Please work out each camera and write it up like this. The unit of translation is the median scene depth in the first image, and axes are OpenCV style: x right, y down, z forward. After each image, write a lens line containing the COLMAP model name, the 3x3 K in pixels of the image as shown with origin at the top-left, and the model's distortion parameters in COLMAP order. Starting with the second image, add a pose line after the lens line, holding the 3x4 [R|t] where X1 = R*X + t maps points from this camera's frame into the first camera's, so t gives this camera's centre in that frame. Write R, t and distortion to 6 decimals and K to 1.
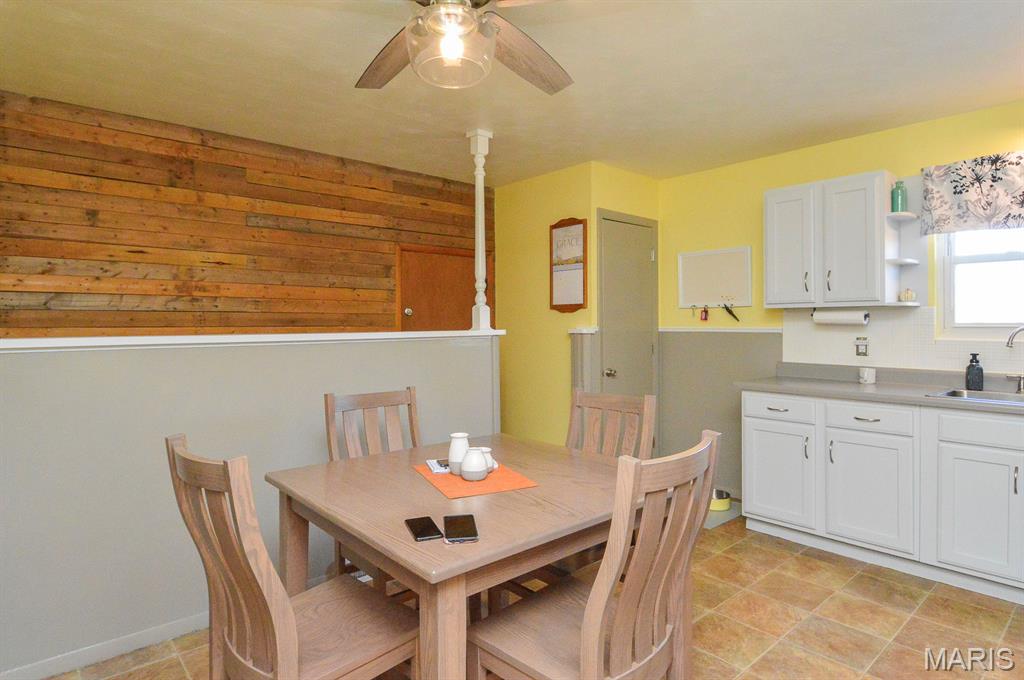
lens RADIAL K [[570.2, 0, 505.6], [0, 570.2, 323.6], [0, 0, 1]] dist [0.002496, -0.020780]
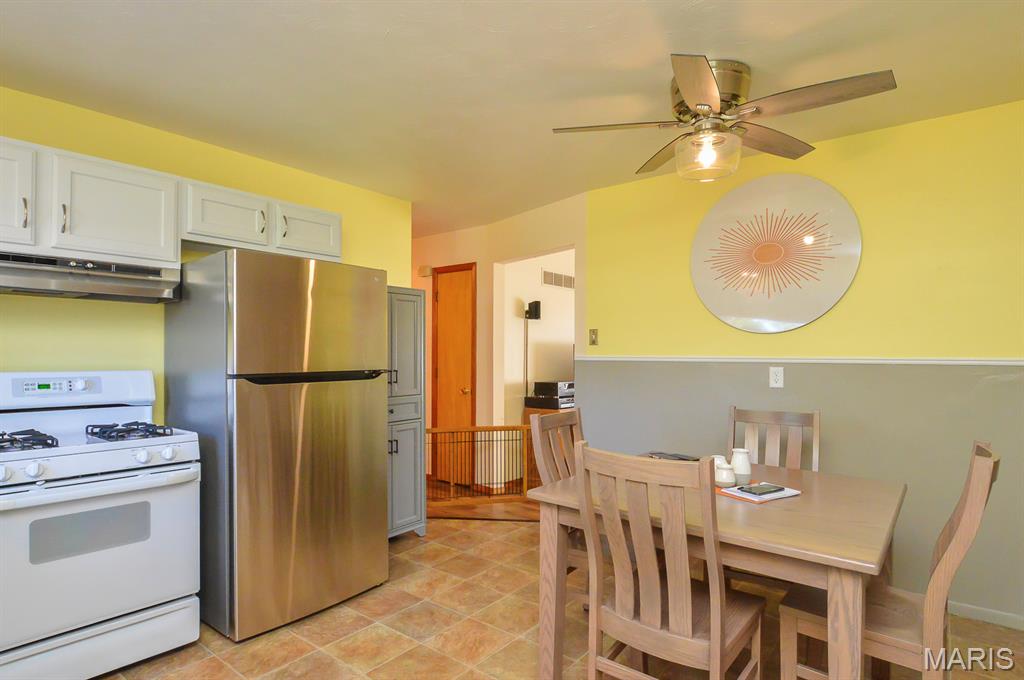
lens RADIAL K [[542.8, 0, 512.4], [0, 542.8, 346.5], [0, 0, 1]] dist [0.012139, -0.019148]
pose [[-0.982110, -0.005471, -0.188226, 0.358709], [-0.004090, 0.999962, -0.007726, -0.002326], [0.188261, -0.006818, -0.982095, 1.255597]]
